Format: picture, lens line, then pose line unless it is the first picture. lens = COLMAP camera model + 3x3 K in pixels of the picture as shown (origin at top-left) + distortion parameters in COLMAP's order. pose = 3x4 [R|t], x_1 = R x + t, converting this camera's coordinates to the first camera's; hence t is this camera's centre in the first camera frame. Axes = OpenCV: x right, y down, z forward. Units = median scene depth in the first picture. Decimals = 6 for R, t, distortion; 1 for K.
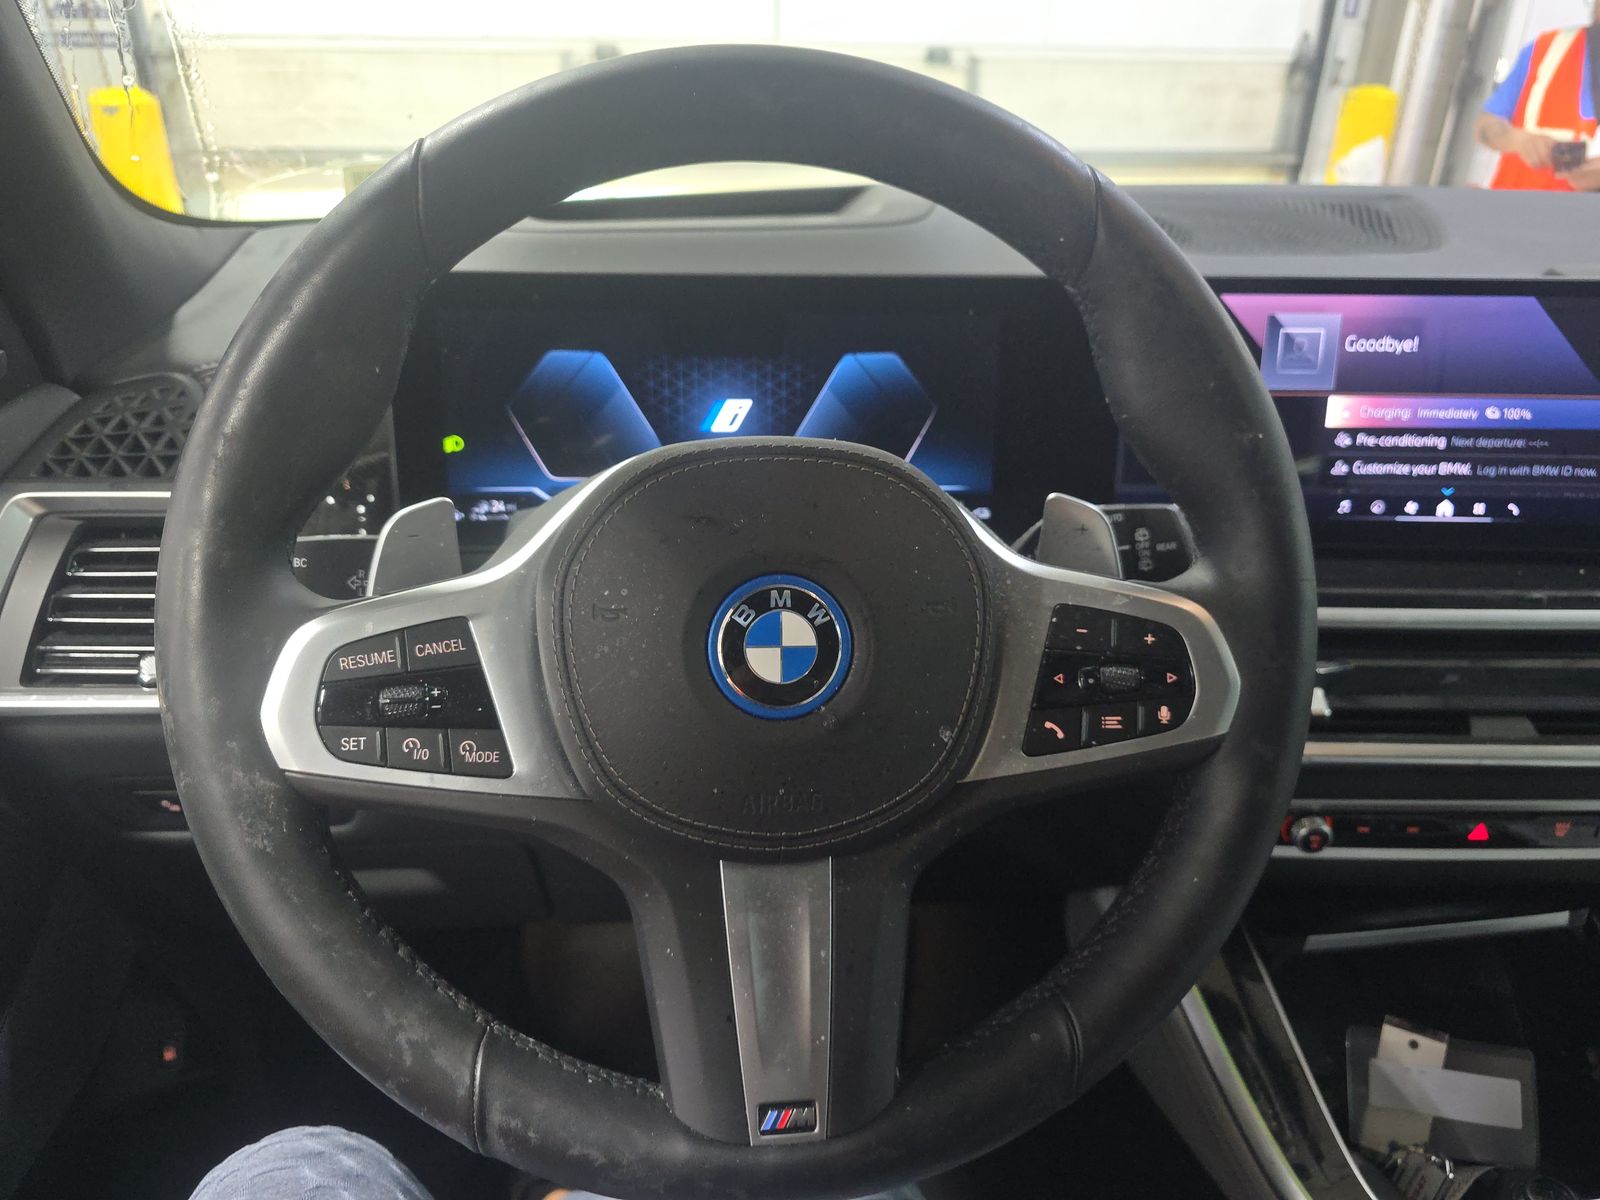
lens RADIAL K [[1064.5, 0, 808.5], [0, 1064.5, 588.5], [0, 0, 1]] dist [0.014019, -0.015371]
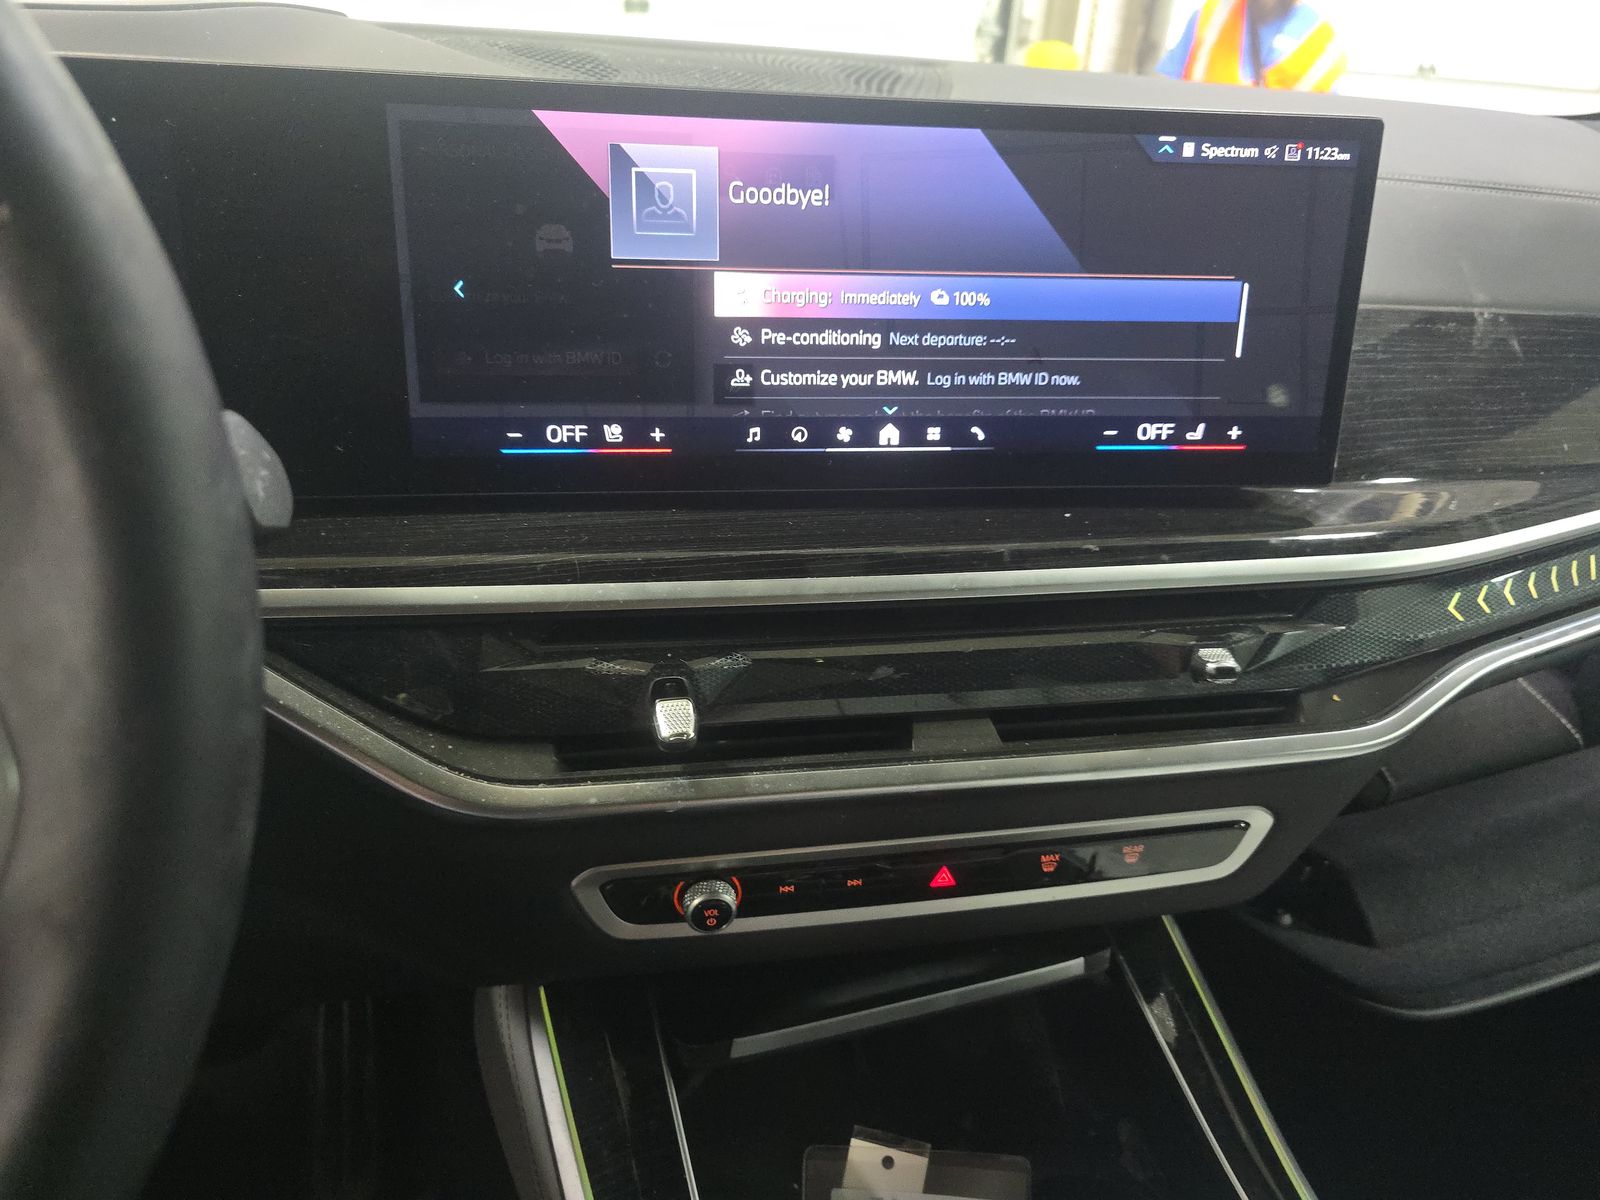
lens RADIAL K [[1064.5, 0, 793.8], [0, 1064.5, 611.6], [0, 0, 1]] dist [0.014019, -0.015371]
pose [[0.980897, -0.047577, 0.188620, 0.396336], [0.041161, 0.998438, 0.037791, 0.014765], [-0.190123, -0.029306, 0.981323, 0.308356]]
